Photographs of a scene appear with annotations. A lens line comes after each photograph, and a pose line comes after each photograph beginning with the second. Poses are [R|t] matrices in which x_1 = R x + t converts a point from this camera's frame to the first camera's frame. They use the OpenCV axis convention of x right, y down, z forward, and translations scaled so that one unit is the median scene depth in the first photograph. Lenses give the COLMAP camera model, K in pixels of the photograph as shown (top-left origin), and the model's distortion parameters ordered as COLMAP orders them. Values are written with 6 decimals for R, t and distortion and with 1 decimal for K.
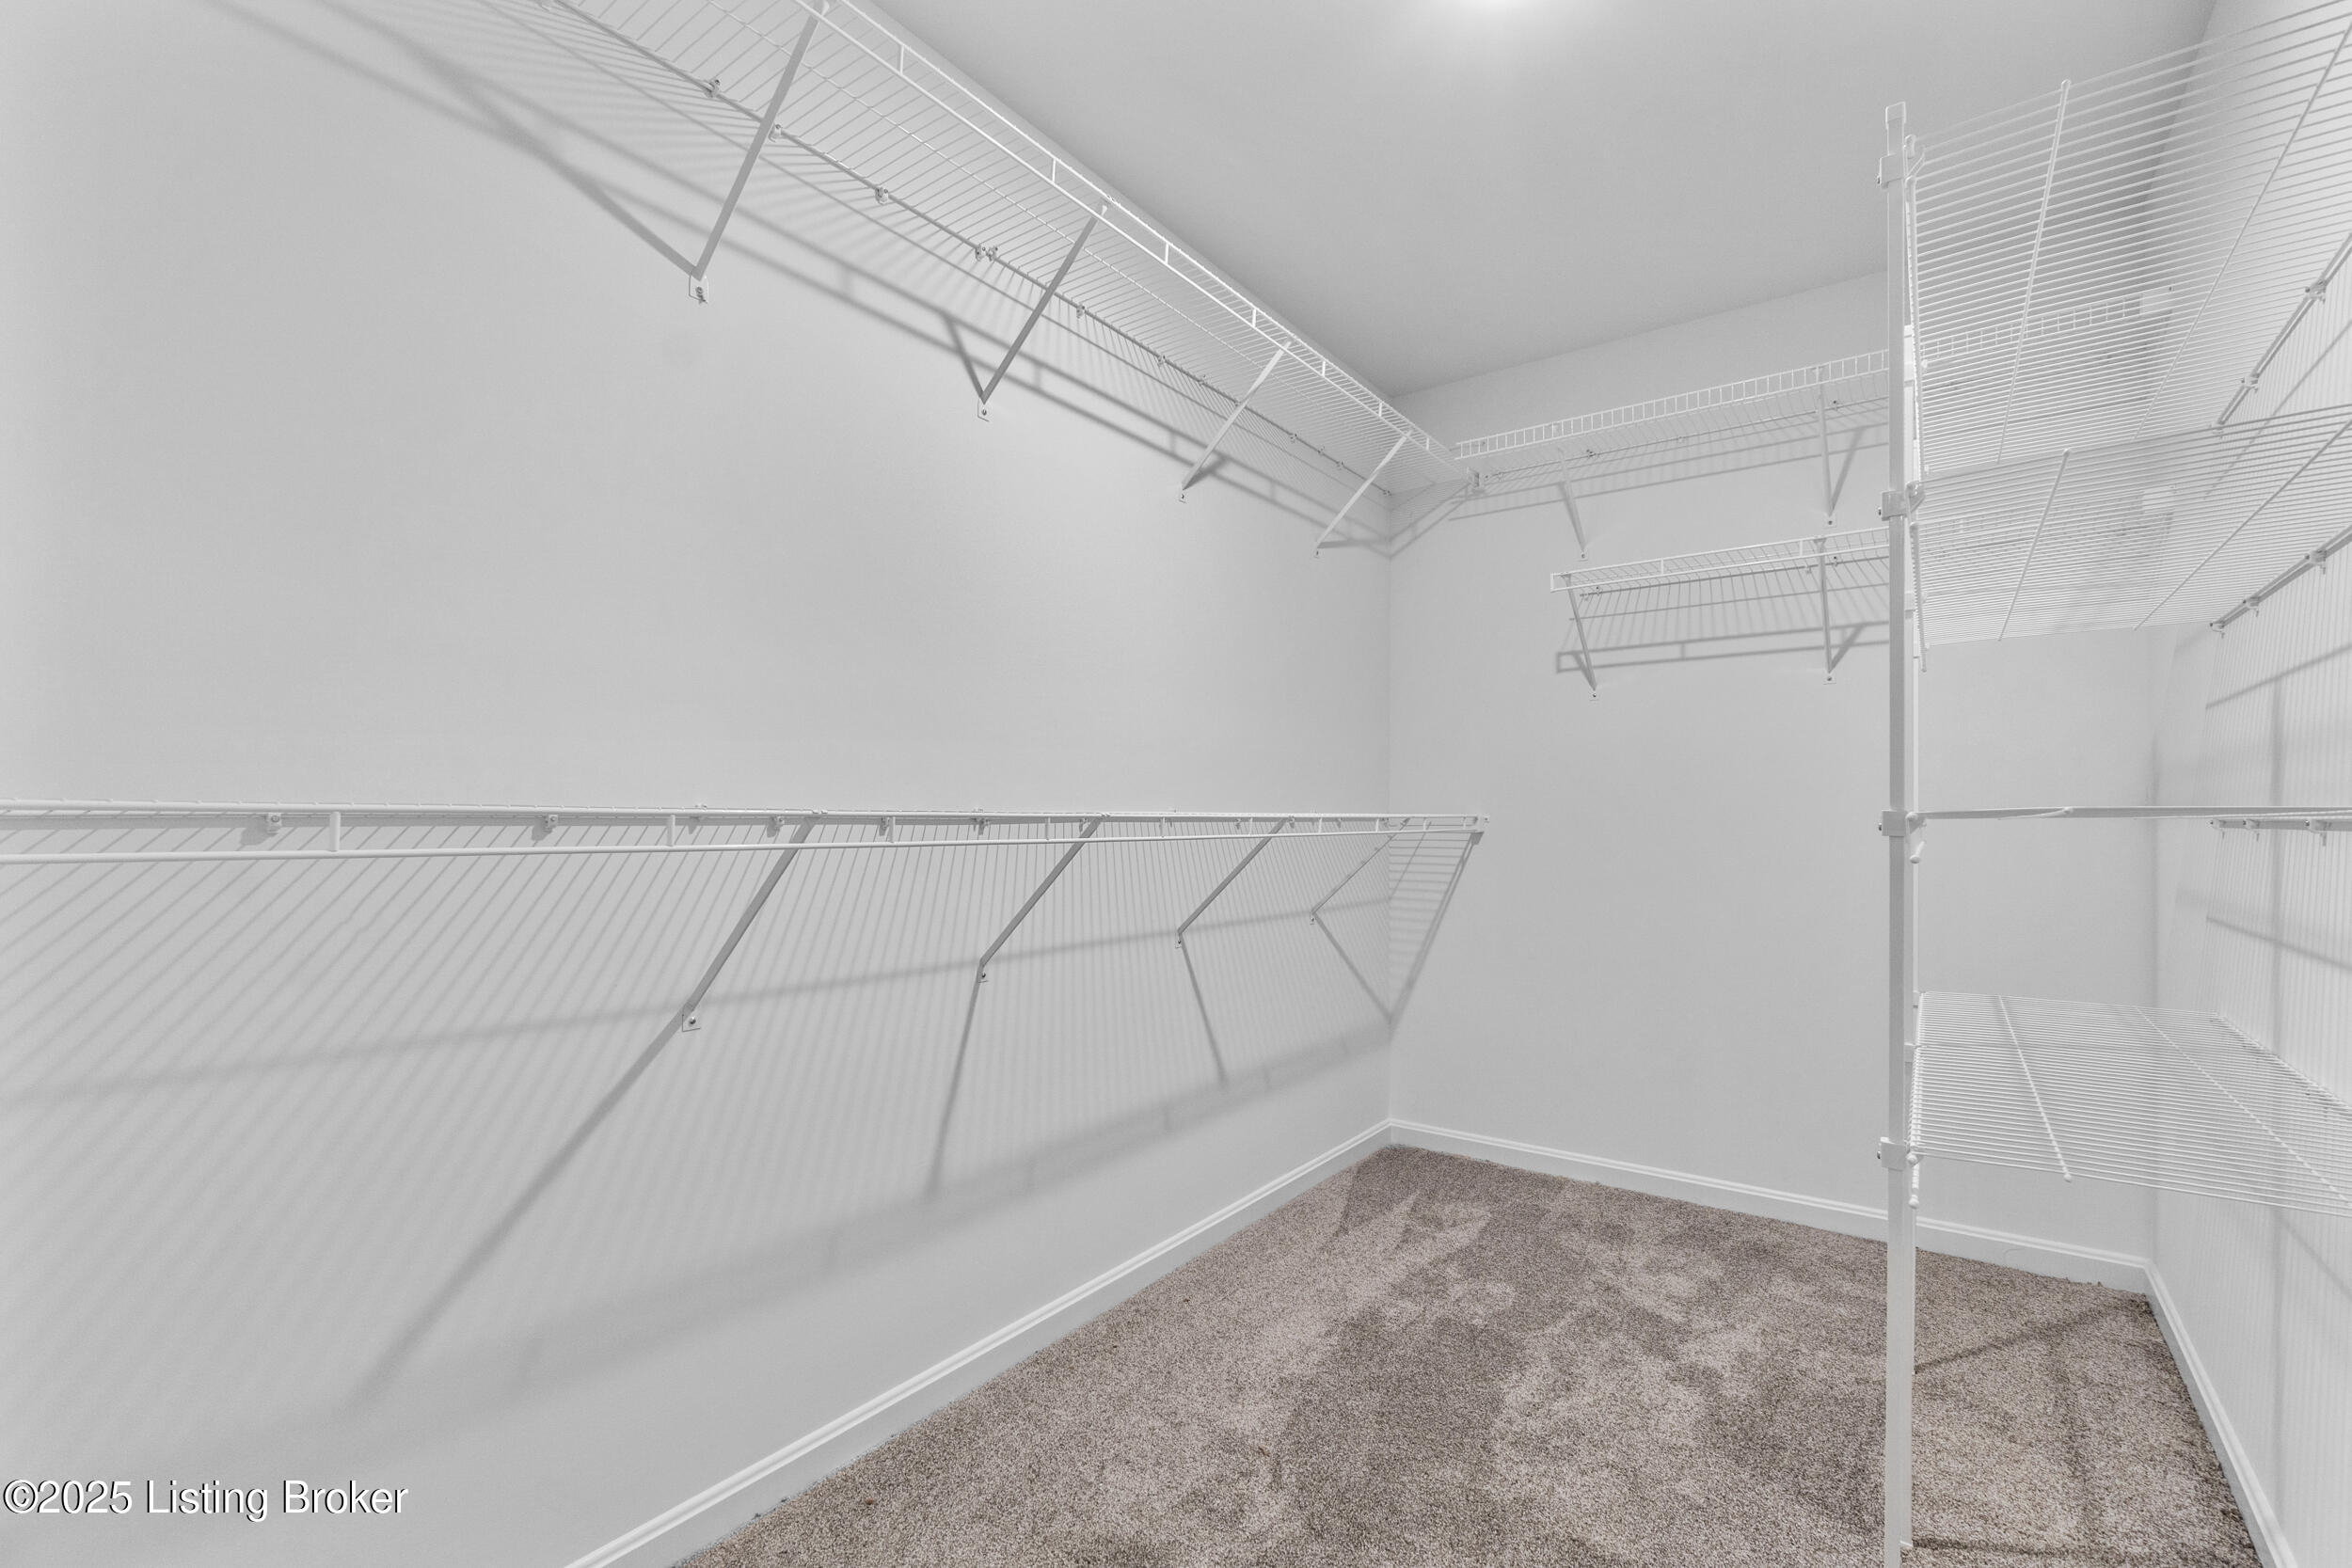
lens RADIAL K [[1016.4, 0, 1184.2], [0, 1016.4, 819.4], [0, 0, 1]] dist [-0.003220, -0.000357]
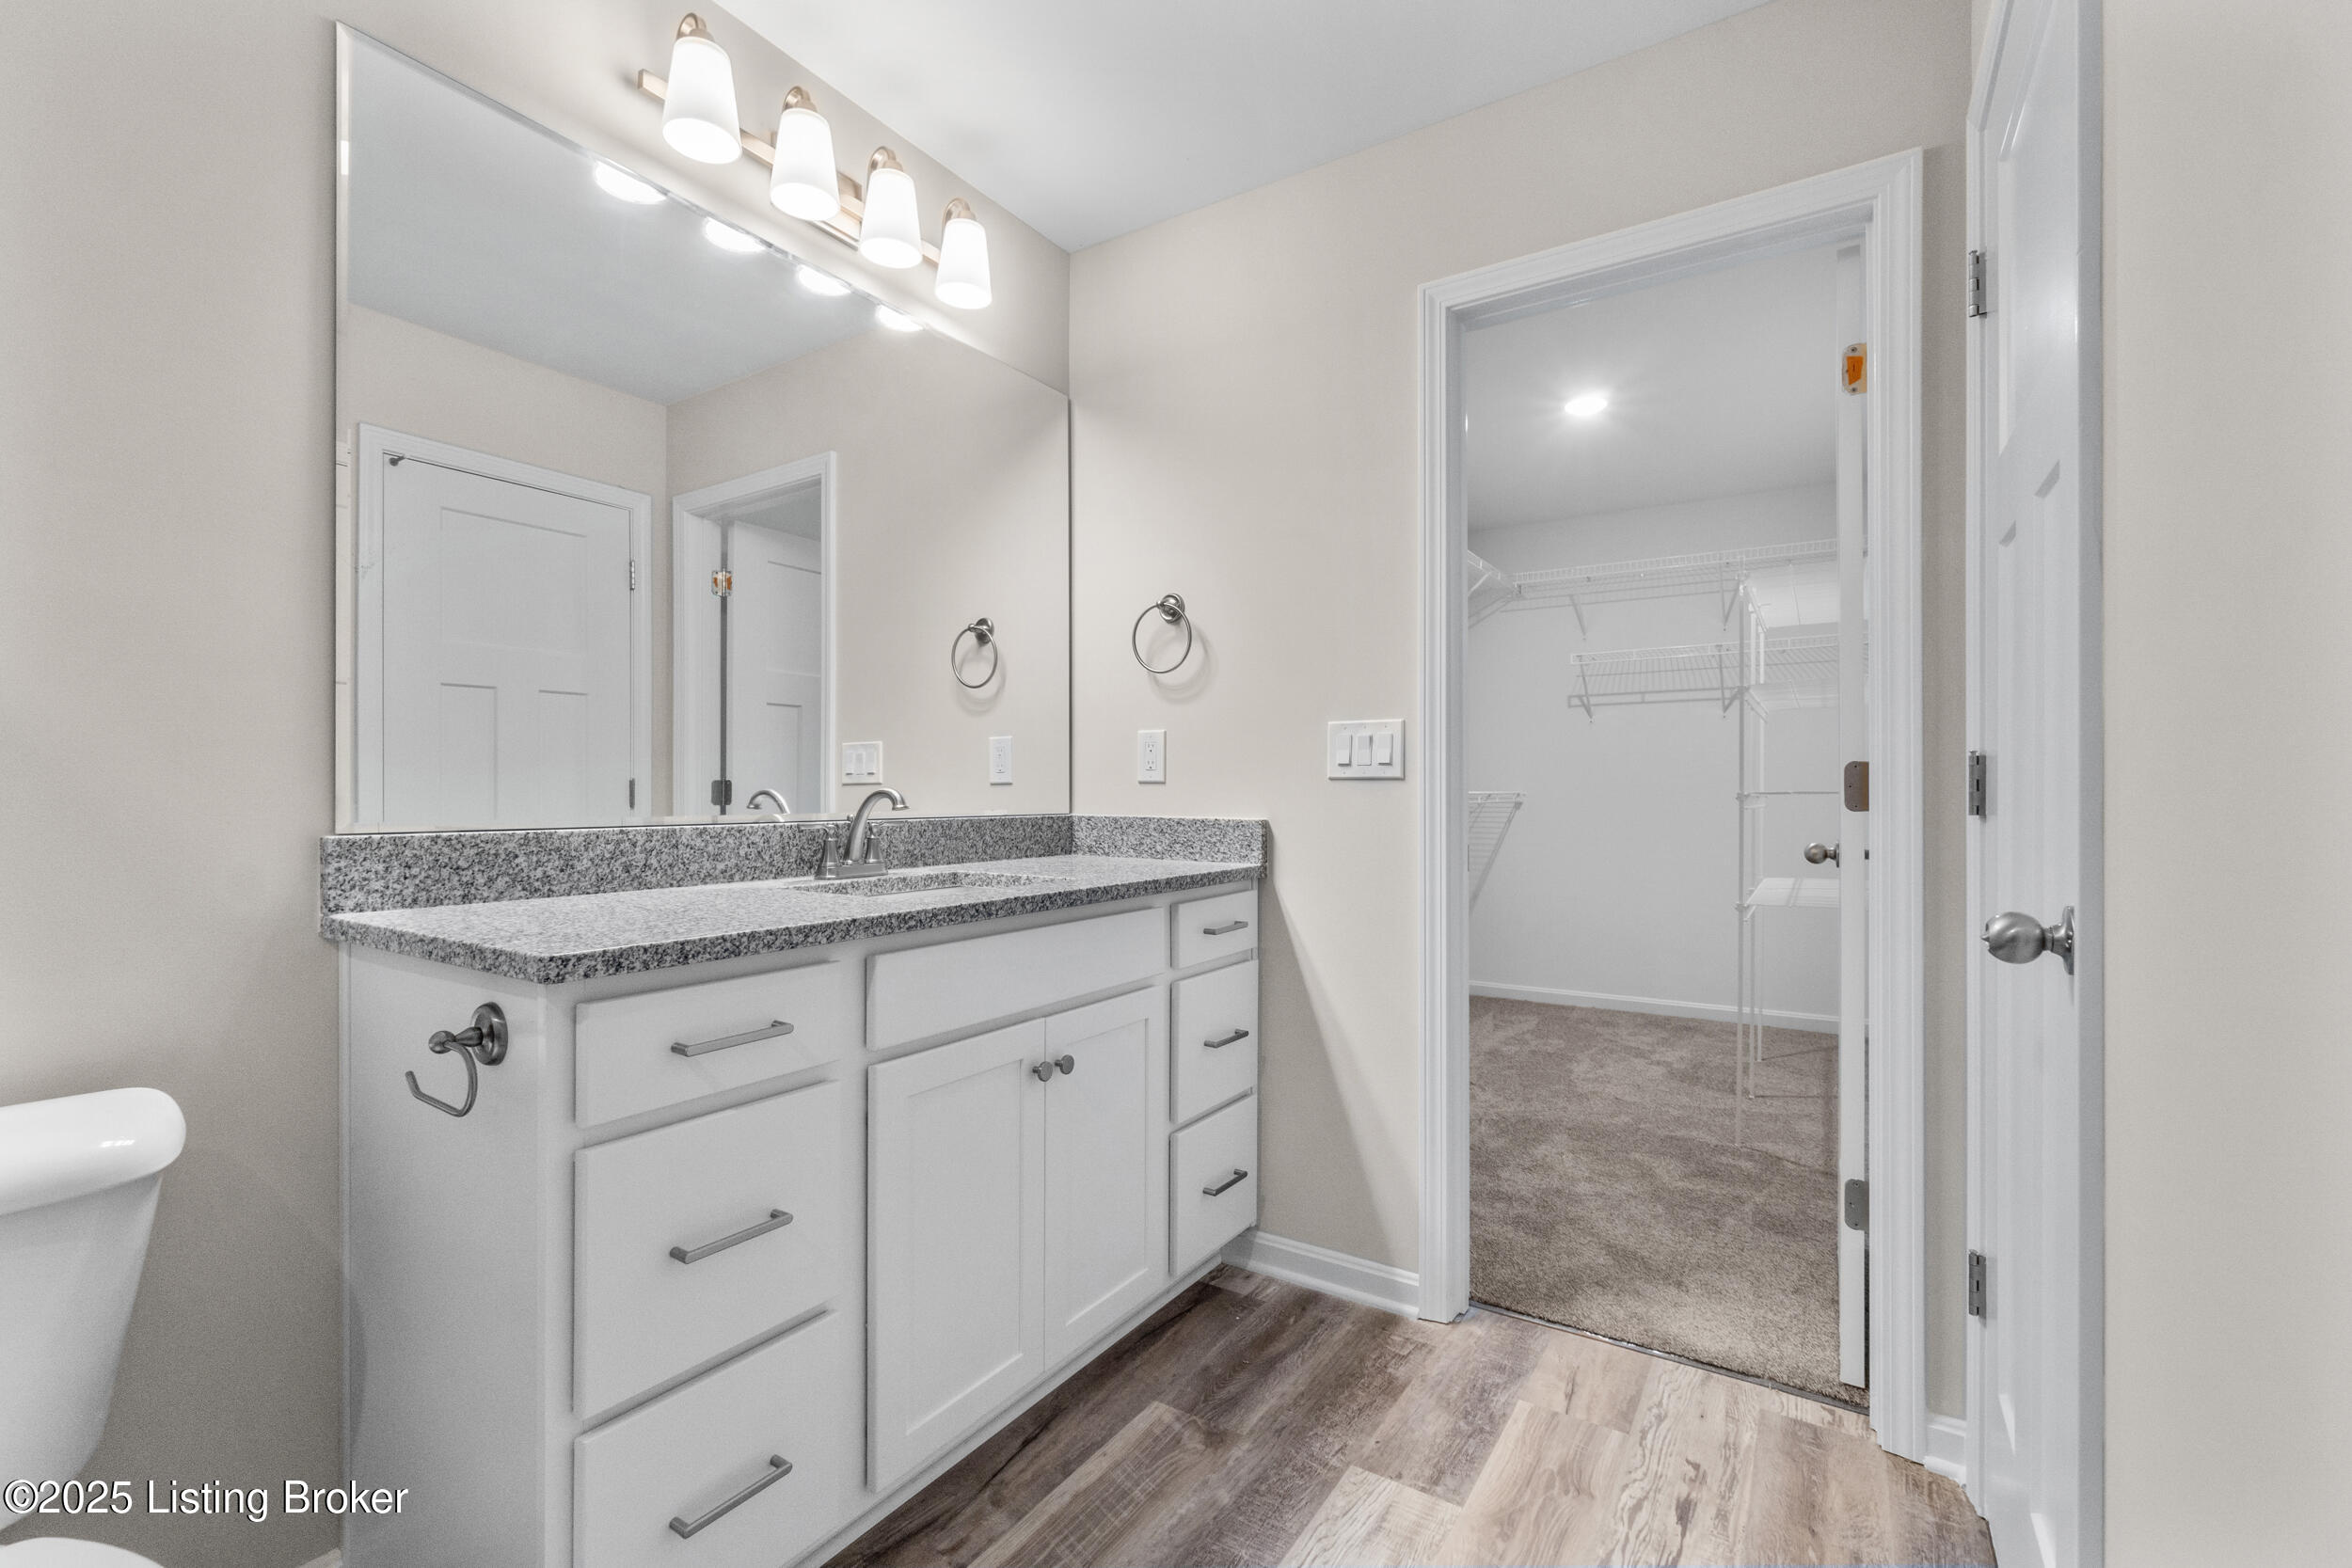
lens RADIAL K [[1042.9, 0, 1164.0], [0, 1042.9, 801.0], [0, 0, 1]] dist [-0.001432, -0.000509]
pose [[0.997730, -0.002251, 0.067298, -0.483205], [0.001774, 0.999973, 0.007145, -0.003549], [-0.067312, -0.007009, 0.997707, -0.784092]]
